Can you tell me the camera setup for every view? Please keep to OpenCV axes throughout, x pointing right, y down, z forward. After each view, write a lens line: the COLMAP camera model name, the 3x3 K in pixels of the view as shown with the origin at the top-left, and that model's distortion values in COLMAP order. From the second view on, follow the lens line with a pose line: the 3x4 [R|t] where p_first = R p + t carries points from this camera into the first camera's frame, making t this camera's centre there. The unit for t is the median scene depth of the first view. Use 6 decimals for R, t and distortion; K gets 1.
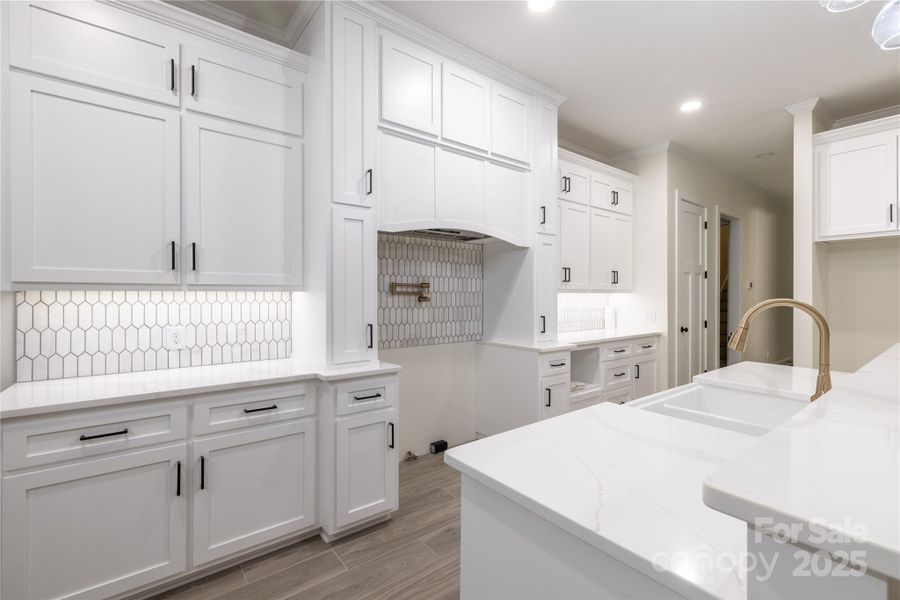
lens RADIAL K [[385.1, 0, 451.9], [0, 385.1, 291.0], [0, 0, 1]] dist [-0.000305, -0.000112]
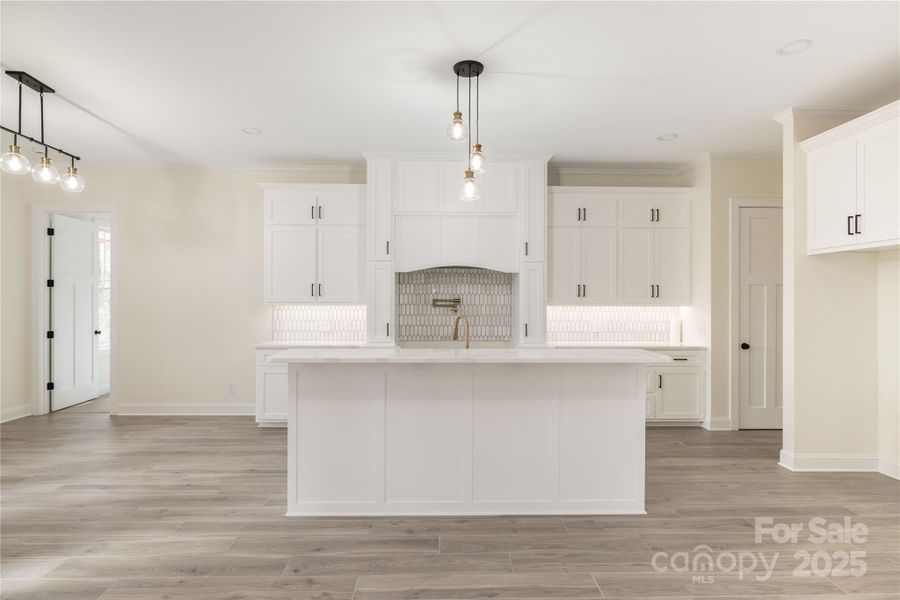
lens RADIAL K [[494.3, 0, 463.5], [0, 494.3, 301.0], [0, 0, 1]] dist [-0.000233, 0.000159]
pose [[0.796225, -0.001104, -0.604999, 1.052967], [0.003196, 0.999992, 0.002382, -0.016162], [0.604992, -0.003830, 0.796223, -0.485469]]
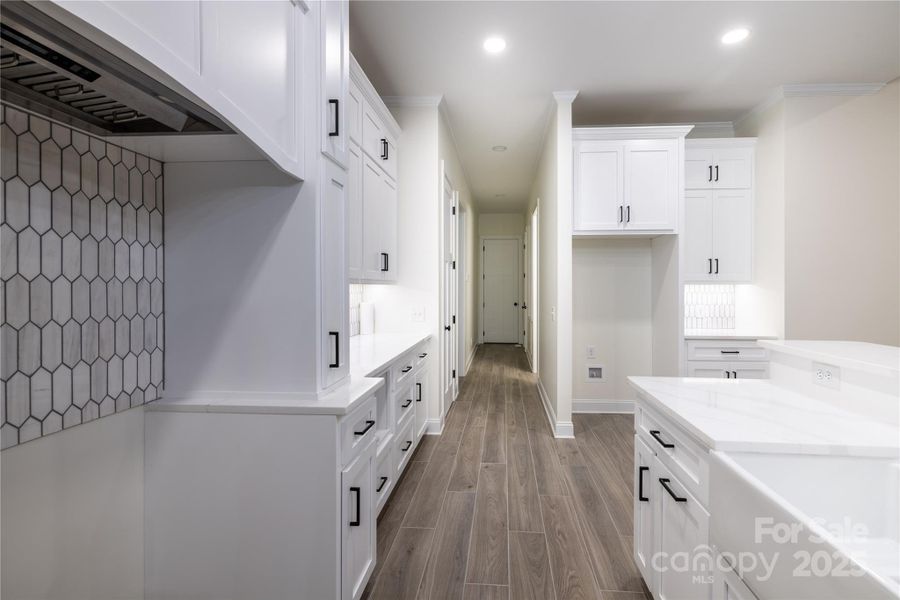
lens RADIAL K [[385.1, 0, 451.9], [0, 385.1, 291.0], [0, 0, 1]] dist [-0.000305, -0.000112]
pose [[0.690398, -0.005230, 0.723411, -0.004059], [-0.012109, 0.999750, 0.018784, 0.003075], [-0.723328, -0.021728, 0.690162, 0.538628]]
